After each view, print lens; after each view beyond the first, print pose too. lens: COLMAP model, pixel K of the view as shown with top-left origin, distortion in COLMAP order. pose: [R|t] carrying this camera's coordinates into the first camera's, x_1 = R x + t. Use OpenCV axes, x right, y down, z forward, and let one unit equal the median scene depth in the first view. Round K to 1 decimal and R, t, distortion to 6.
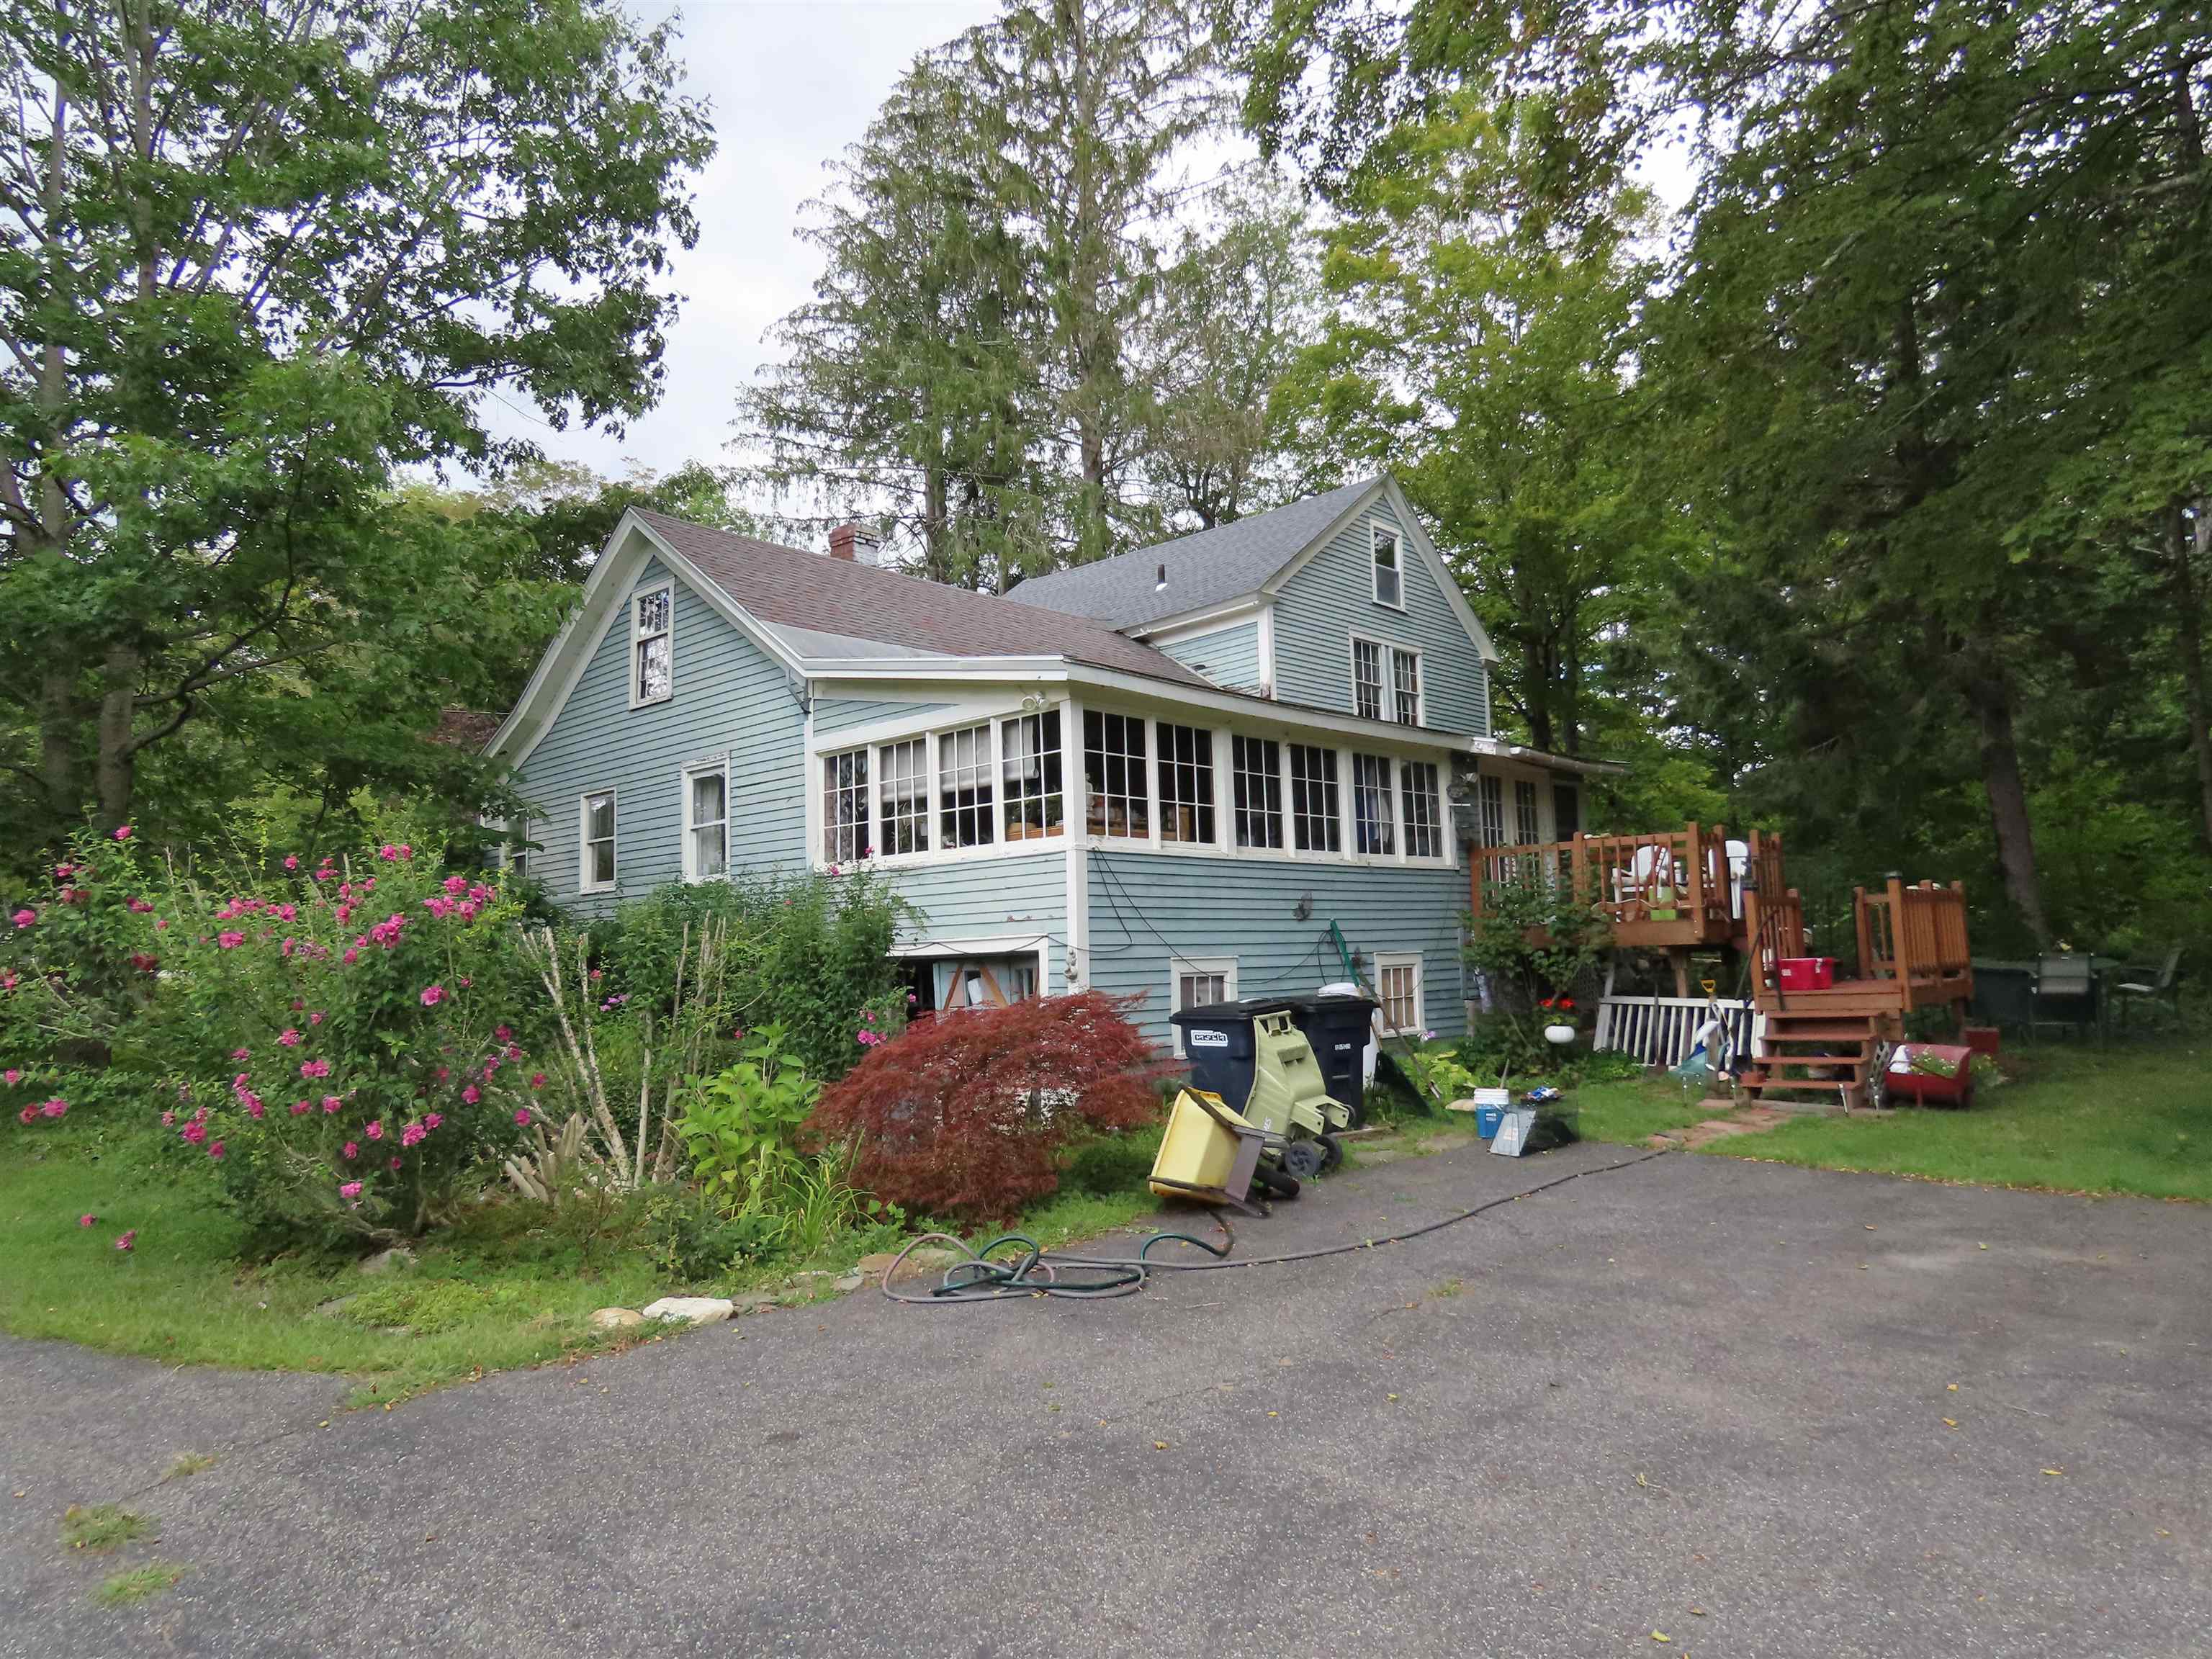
lens RADIAL K [[1396.8, 0, 1106.2], [0, 1396.8, 817.2], [0, 0, 1]] dist [-0.018918, 0.005926]
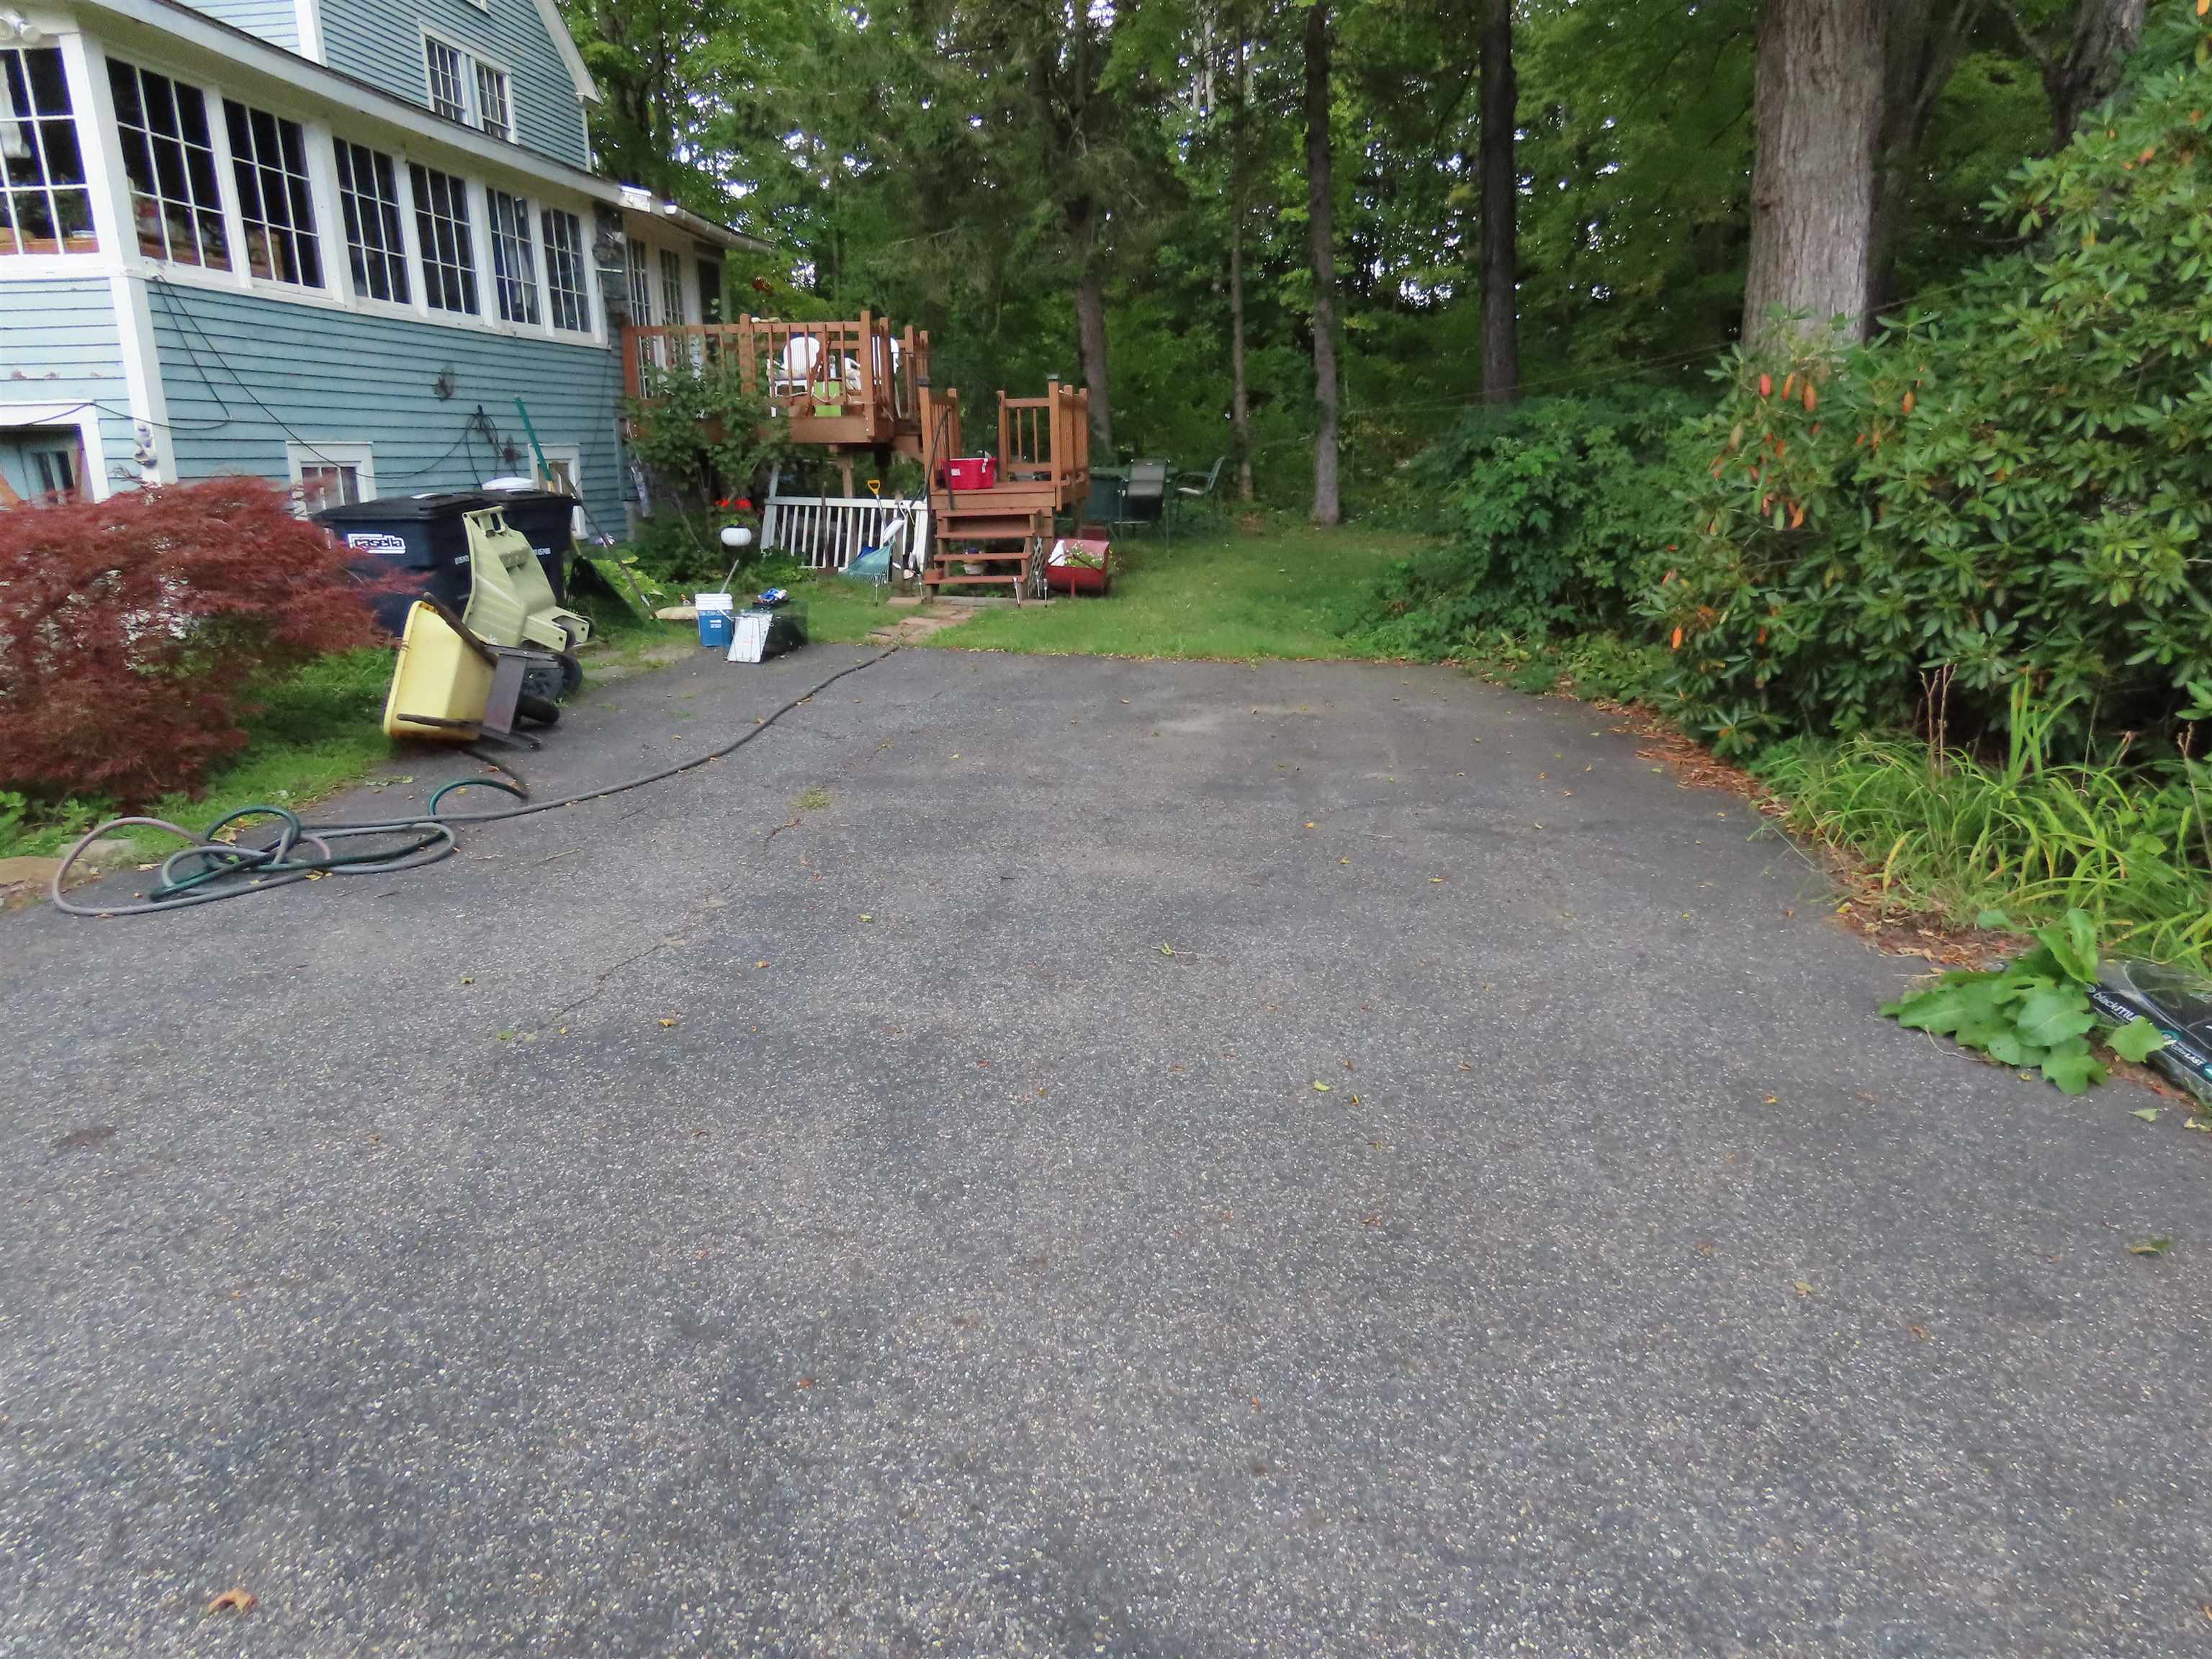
lens RADIAL K [[1396.8, 0, 1123.6], [0, 1396.8, 840.5], [0, 0, 1]] dist [-0.018918, 0.005926]
pose [[0.787733, -0.144558, 0.598816, -0.081756], [-0.077153, 0.941270, 0.328722, 0.022142], [-0.611167, -0.305145, 0.730316, 0.098391]]
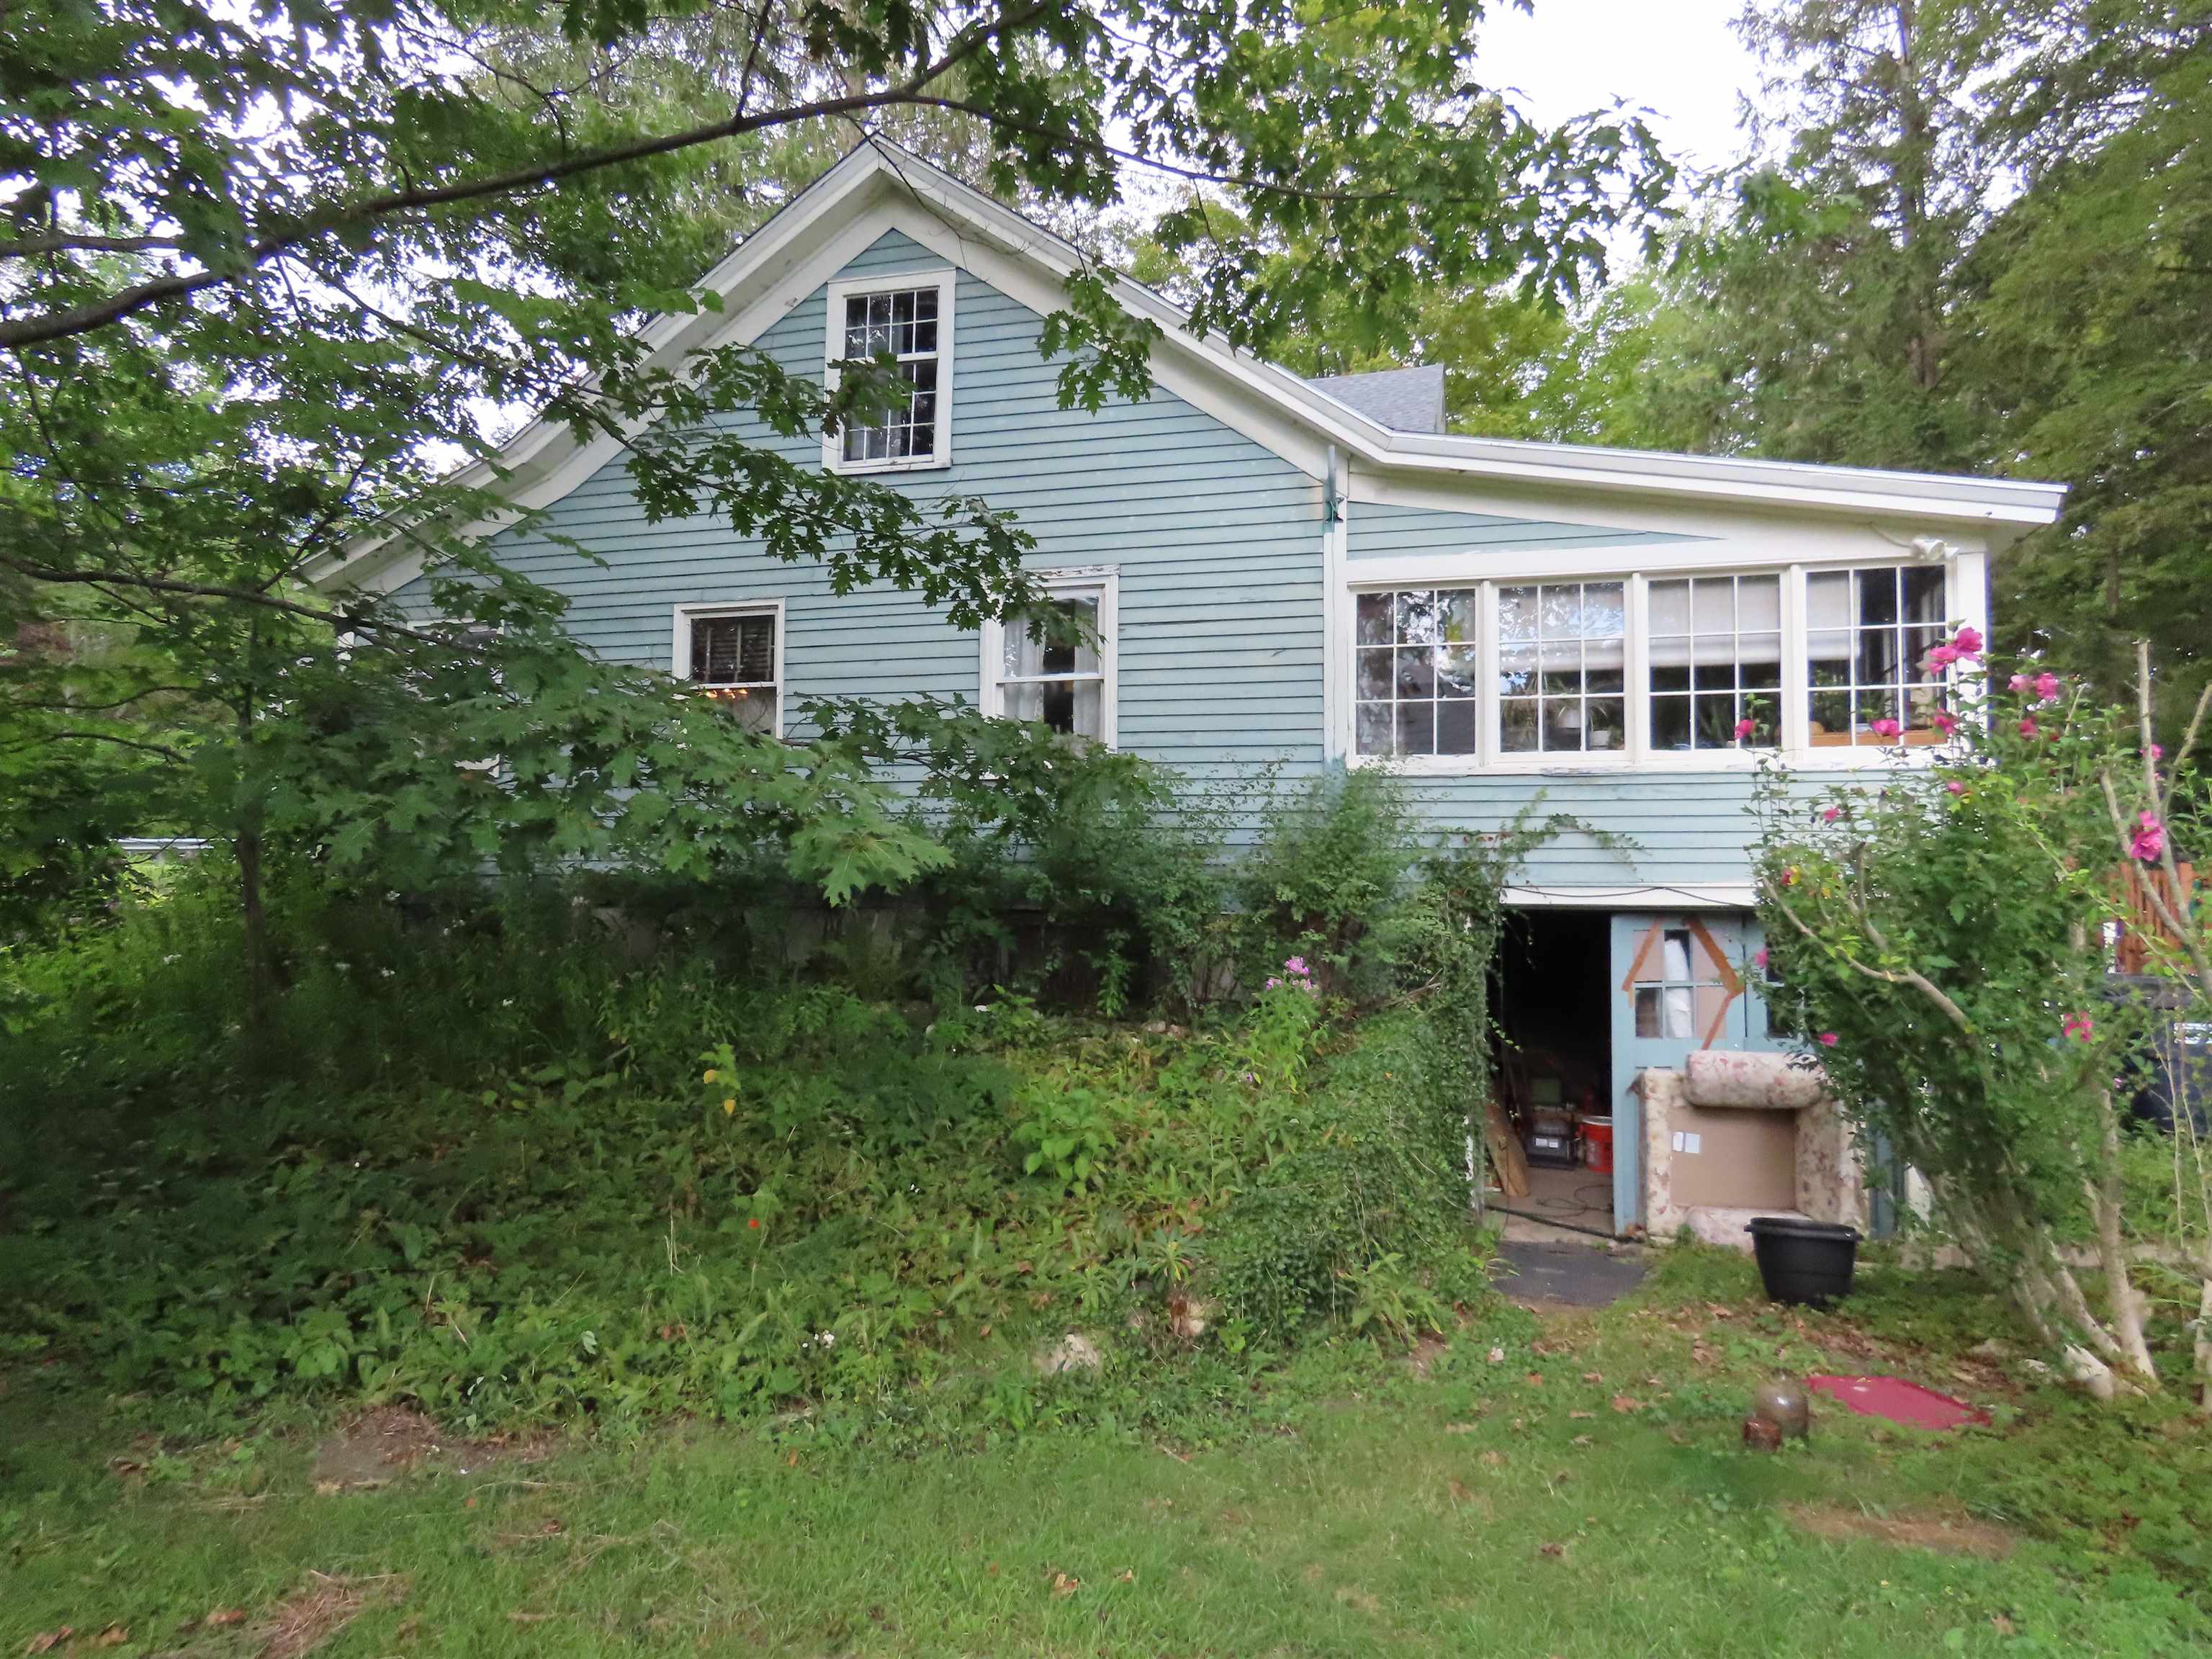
lens RADIAL K [[1396.8, 0, 1106.4], [0, 1396.8, 836.7], [0, 0, 1]] dist [-0.018918, 0.005926]
pose [[0.894312, 0.073233, 0.441411, -0.714966], [-0.089173, 0.995897, 0.015440, 0.085900], [-0.438469, -0.053170, 0.897172, 0.573550]]
